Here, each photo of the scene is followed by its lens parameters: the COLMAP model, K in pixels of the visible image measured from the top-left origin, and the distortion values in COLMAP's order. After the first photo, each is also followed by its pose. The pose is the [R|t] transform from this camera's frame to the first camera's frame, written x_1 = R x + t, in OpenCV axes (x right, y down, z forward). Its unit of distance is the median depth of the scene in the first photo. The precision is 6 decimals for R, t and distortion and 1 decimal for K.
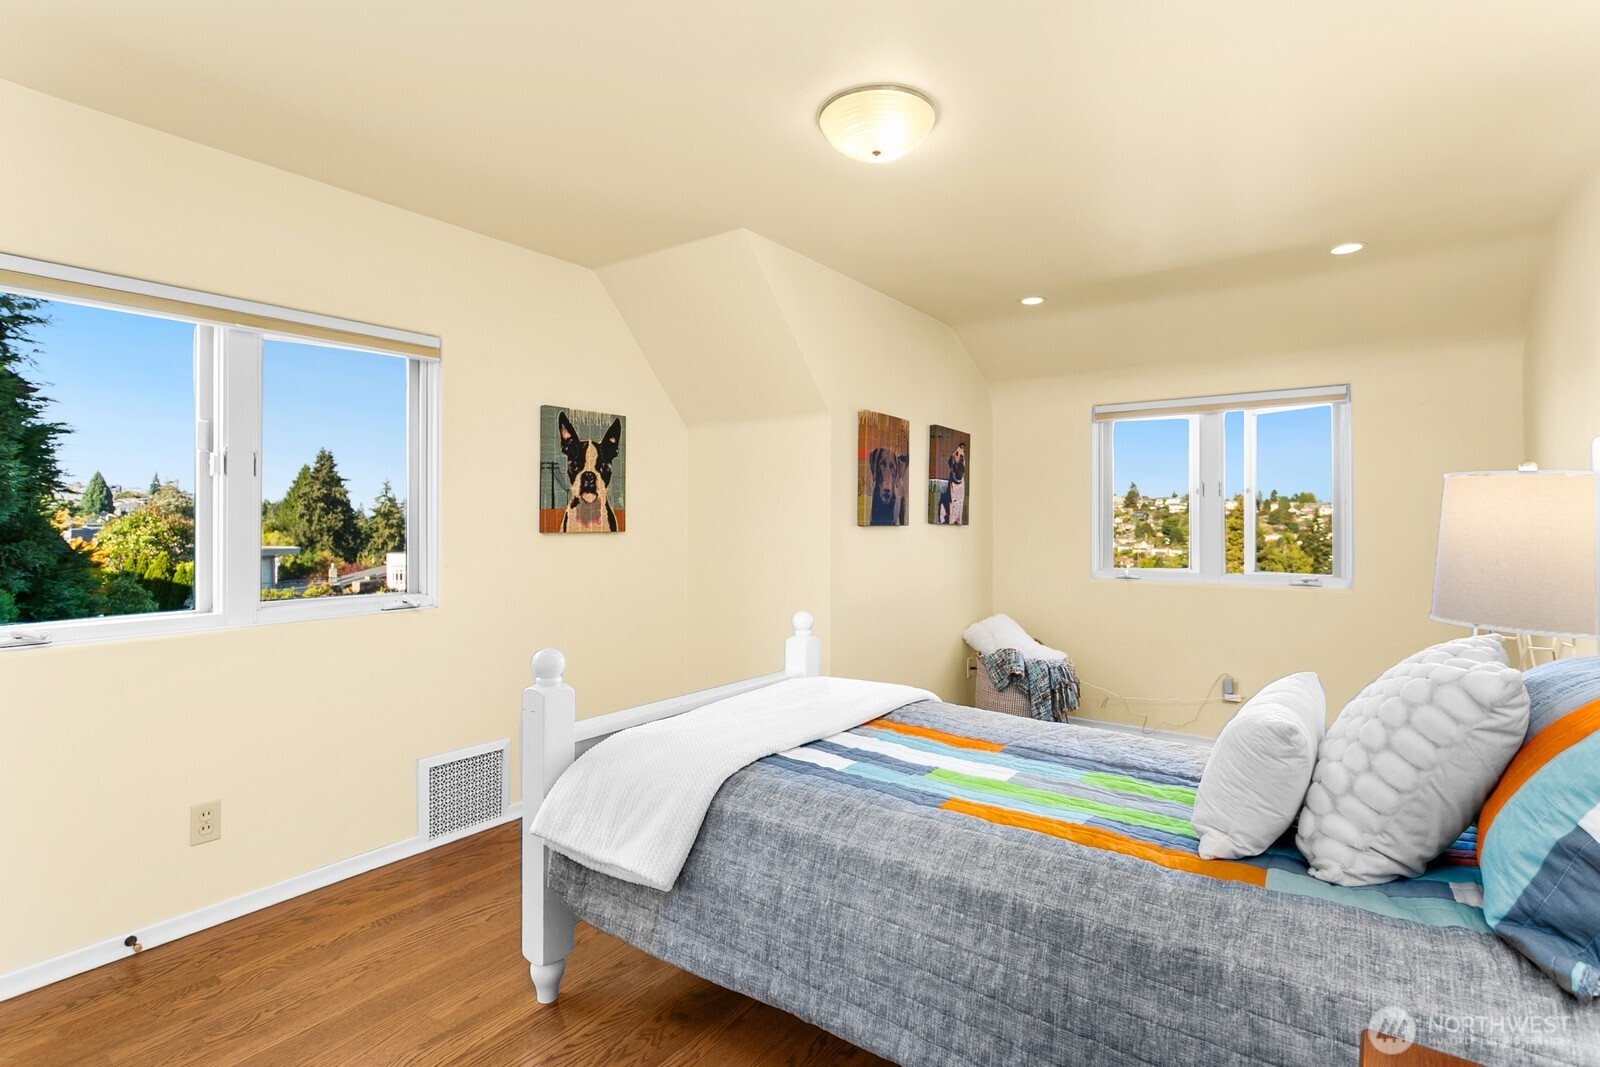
lens RADIAL K [[770.8, 0, 810.1], [0, 770.8, 521.3], [0, 0, 1]] dist [0.003376, 0.001152]
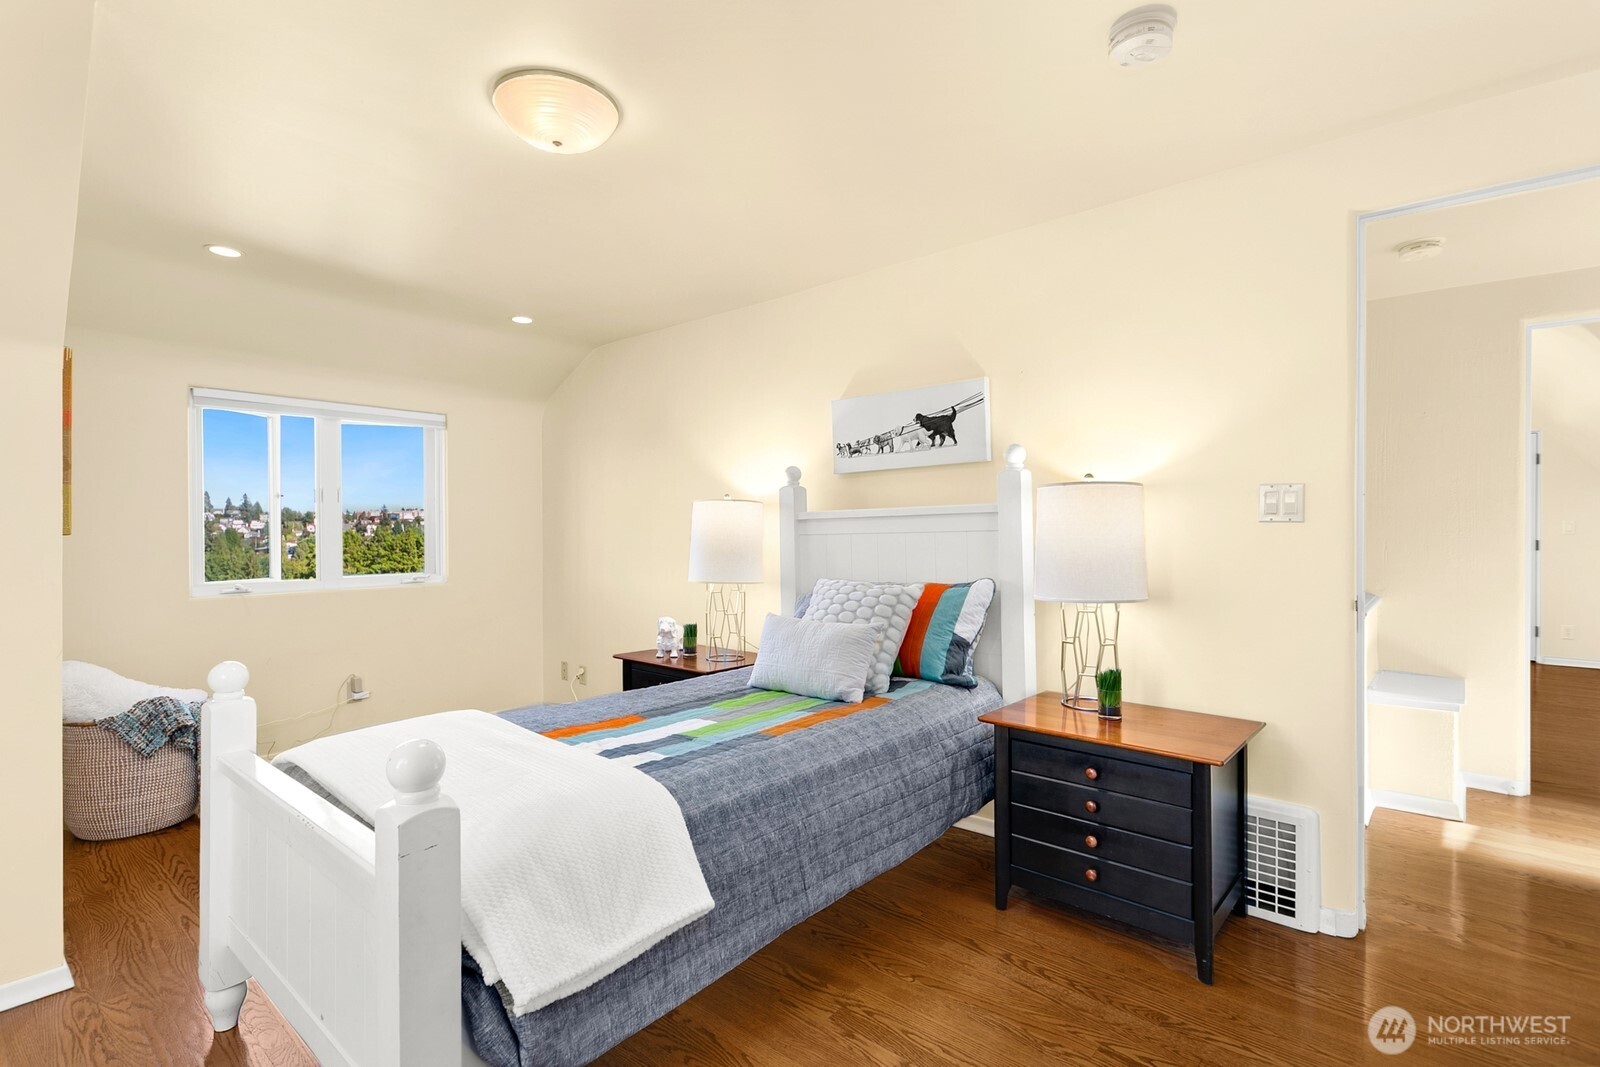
lens RADIAL K [[770.8, 0, 805.4], [0, 770.8, 533.0], [0, 0, 1]] dist [0.003376, 0.001152]
pose [[0.064206, -0.005350, 0.997922, -1.122447], [-0.000672, 0.999985, 0.005404, 0.005170], [-0.997936, -0.001018, 0.064201, 0.815171]]
